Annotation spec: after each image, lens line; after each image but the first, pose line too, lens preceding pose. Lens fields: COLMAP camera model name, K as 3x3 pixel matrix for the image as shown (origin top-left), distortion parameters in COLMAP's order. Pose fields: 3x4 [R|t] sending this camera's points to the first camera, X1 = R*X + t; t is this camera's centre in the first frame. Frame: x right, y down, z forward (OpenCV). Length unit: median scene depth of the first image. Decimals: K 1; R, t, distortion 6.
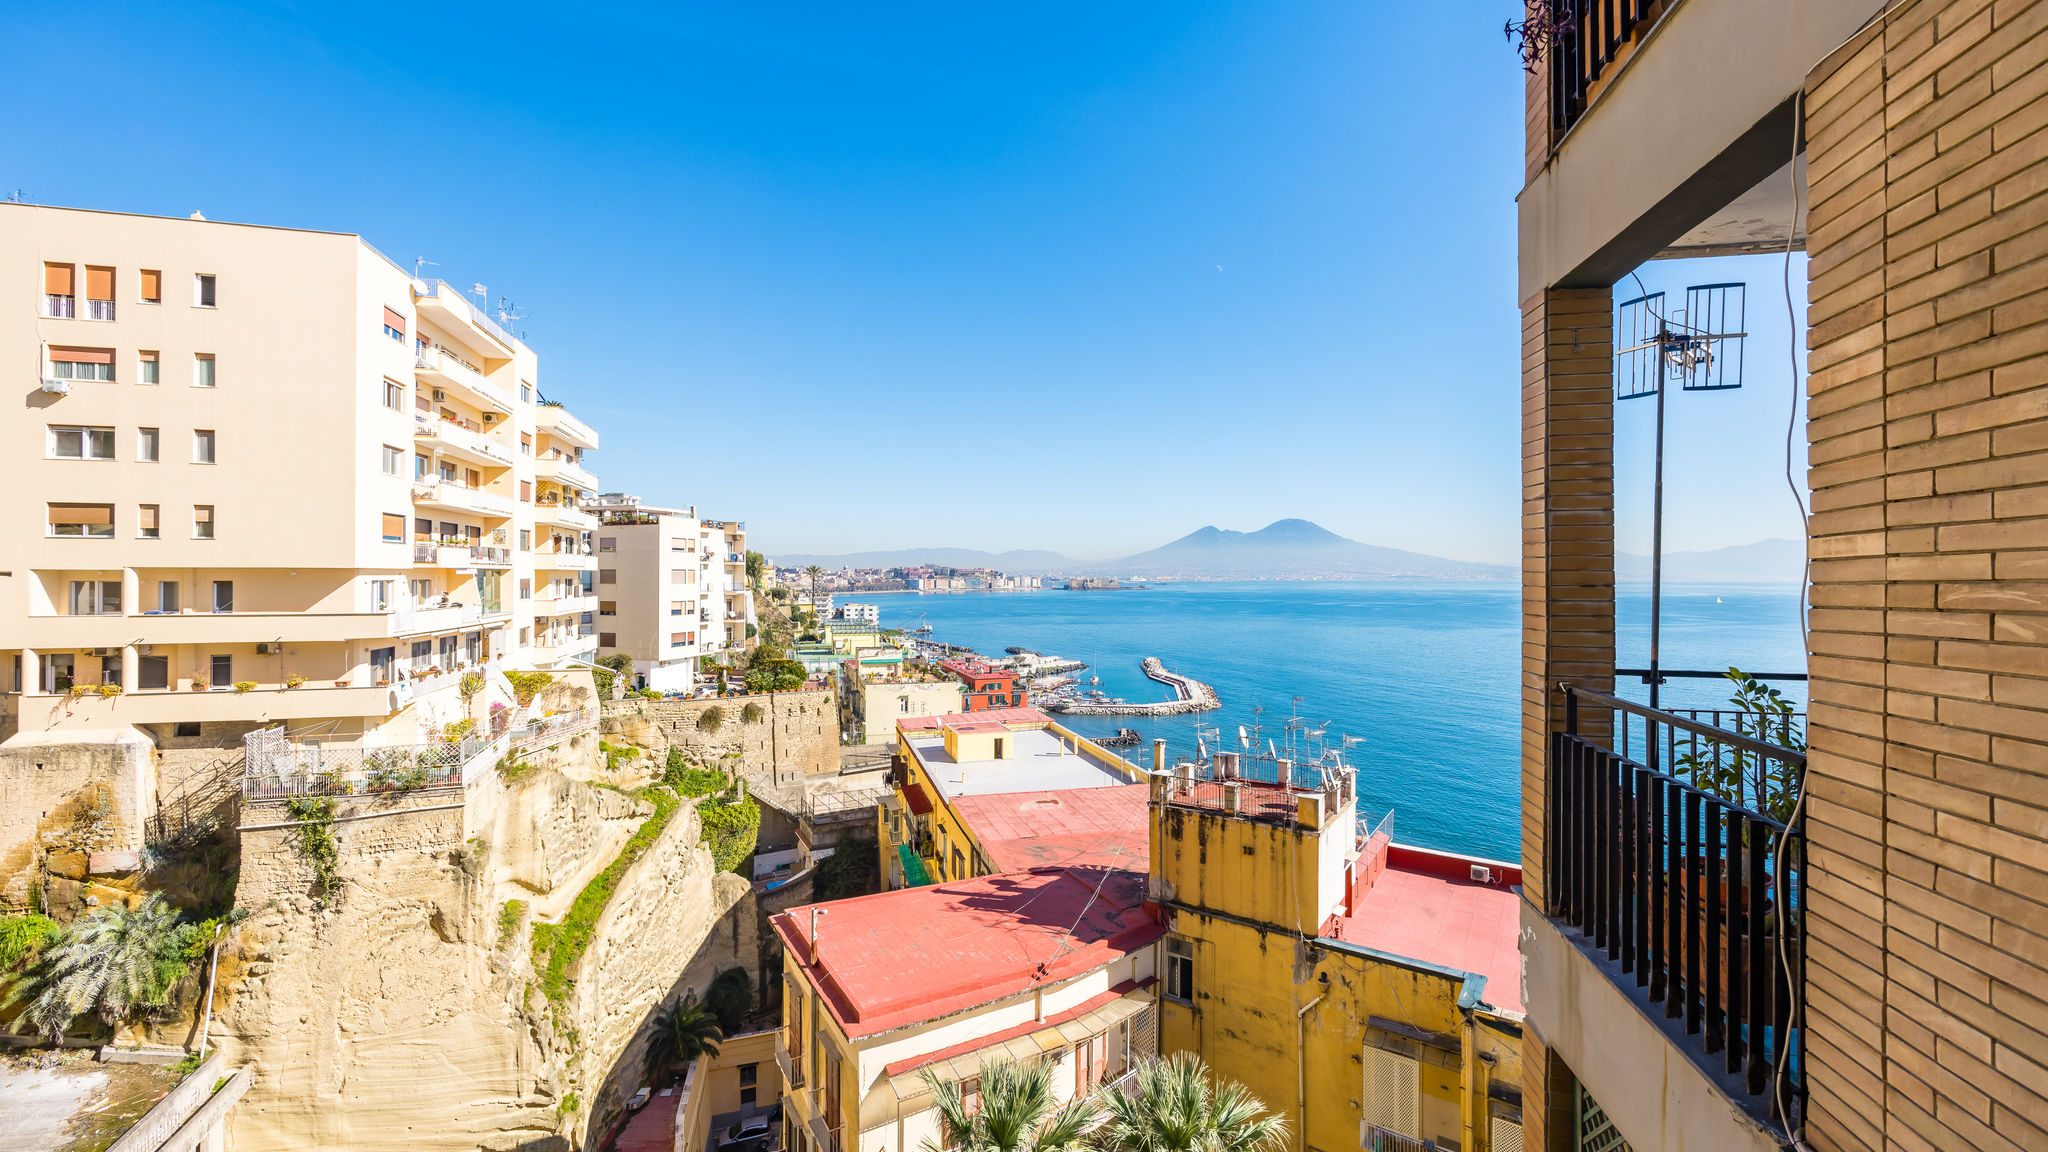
lens RADIAL K [[828.0, 0, 1024.0], [0, 828.0, 576.0], [0, 0, 1]] dist [-0.002026, 0.000331]
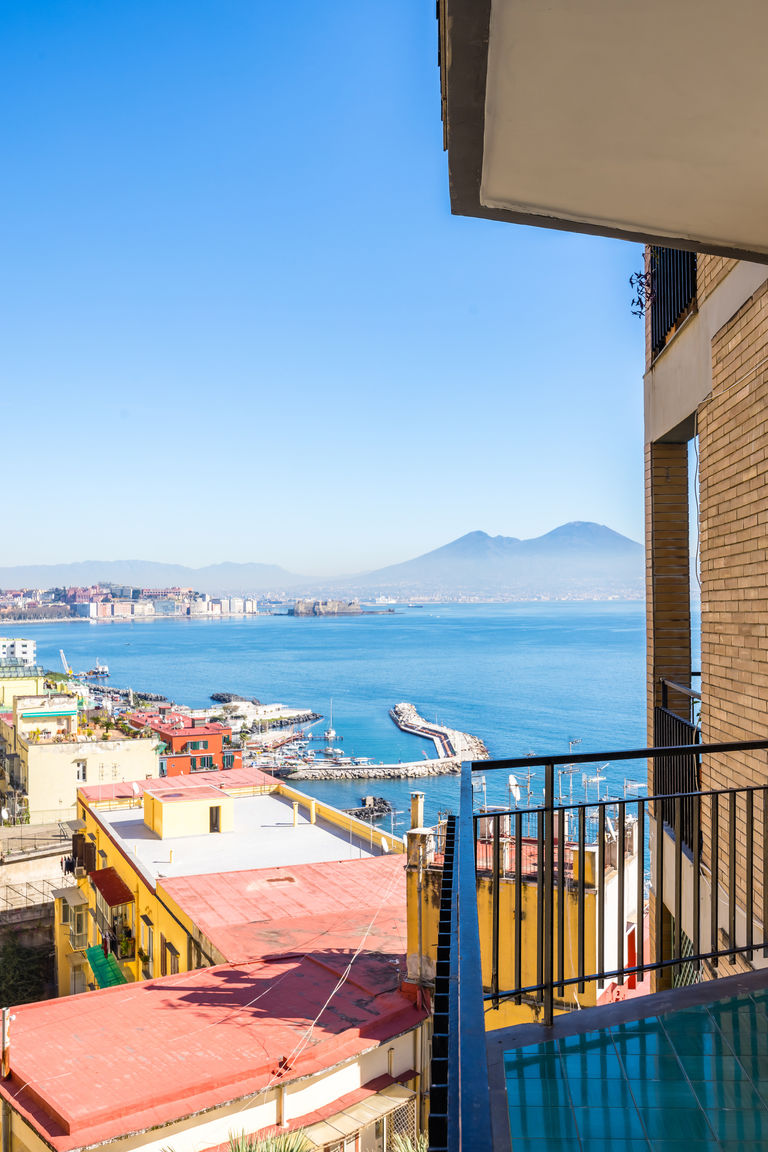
lens RADIAL K [[1109.8, 0, 384.0], [0, 1109.8, 576.0], [0, 0, 1]] dist [-0.004359, 0.013348]
pose [[0.990765, -0.004972, 0.135501, -0.011834], [0.007510, 0.999806, -0.018221, -0.002308], [-0.135384, 0.019071, 0.990610, -0.064574]]
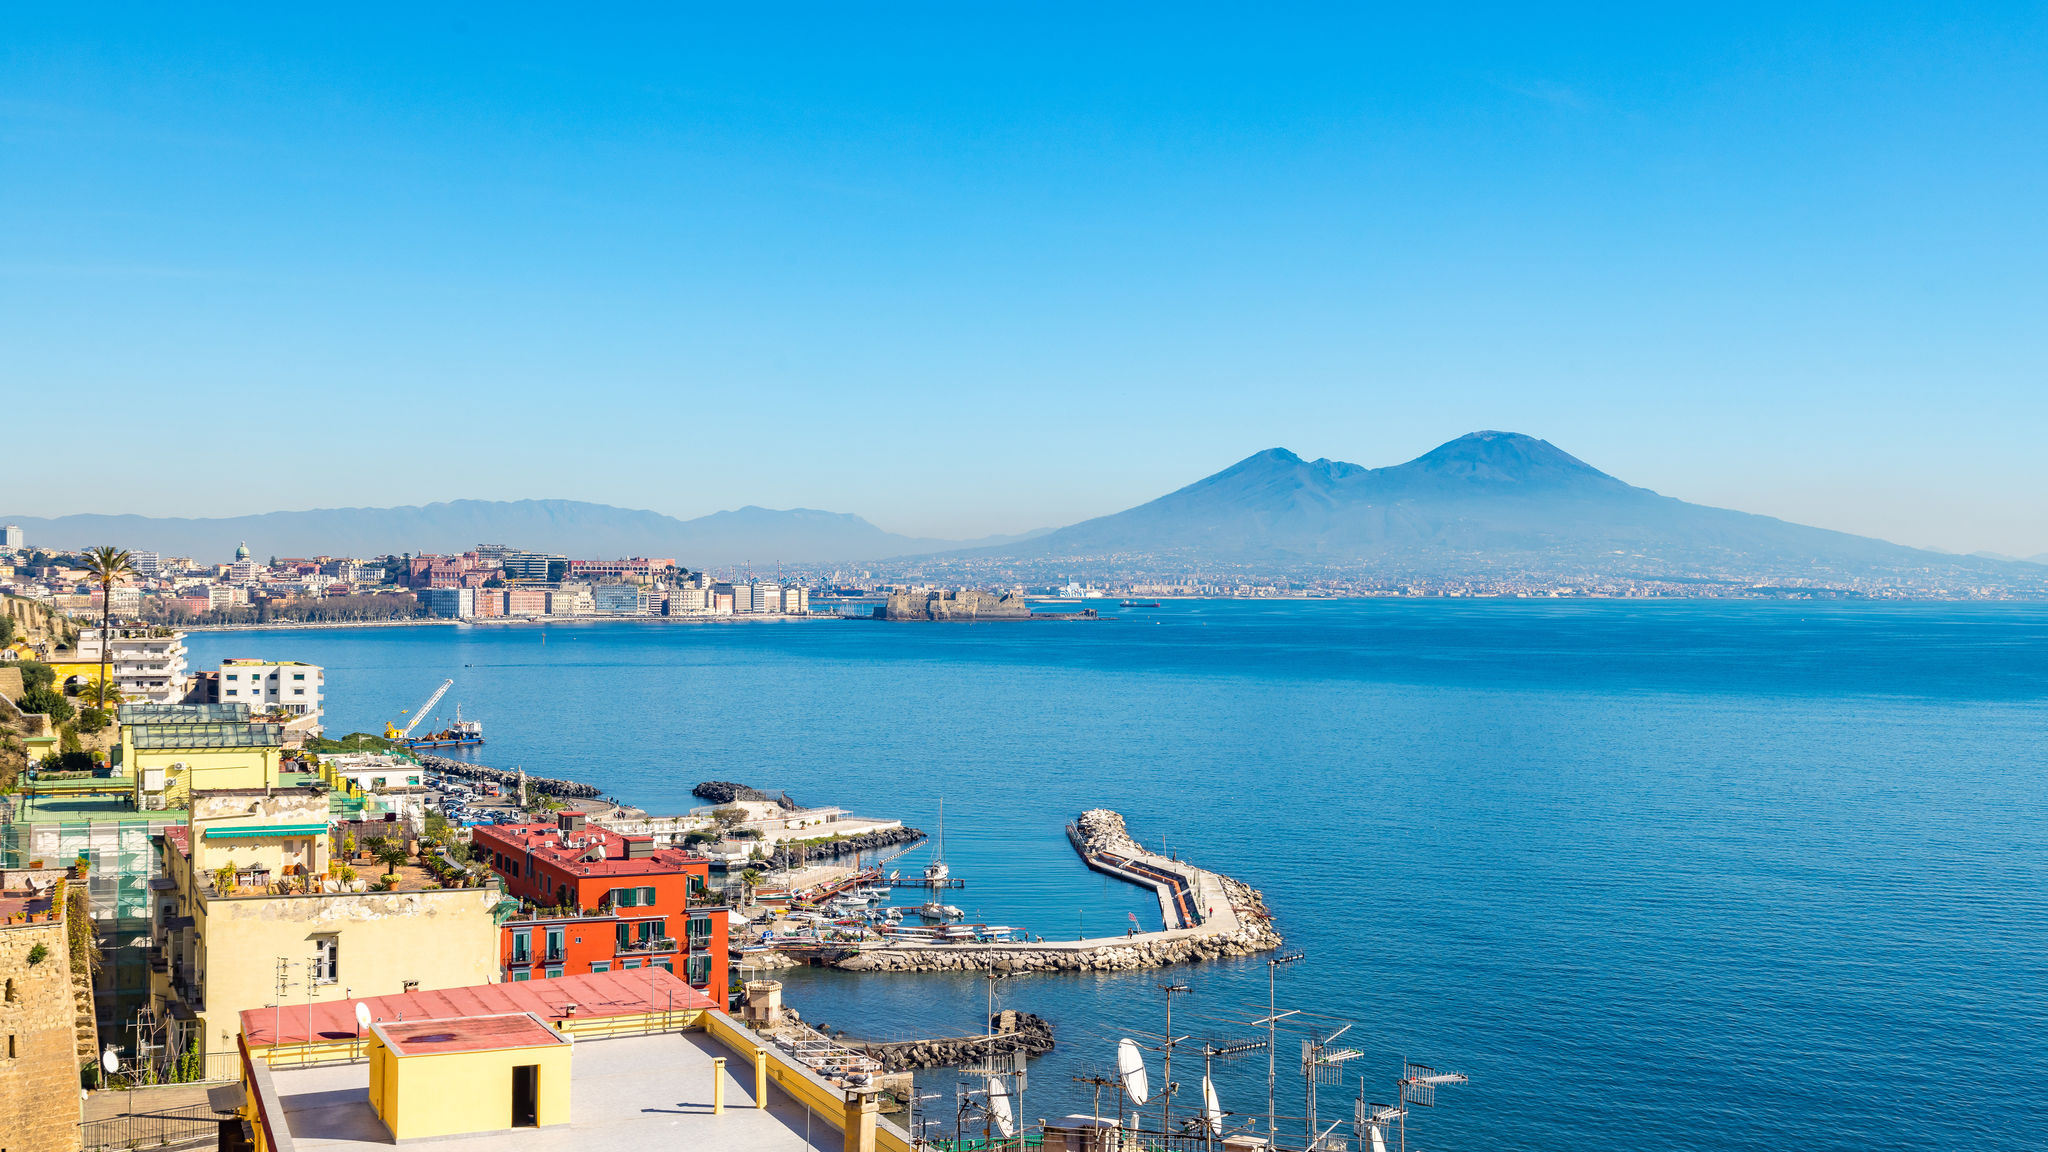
lens RADIAL K [[2290.4, 0, 1024.0], [0, 2290.4, 576.0], [0, 0, 1]] dist [0.023241, 0.014458]
pose [[0.994476, 0.006705, 0.104747, 0.065099], [-0.006455, 0.999975, -0.002727, -0.002928], [-0.104763, 0.002036, 0.994495, 0.038317]]
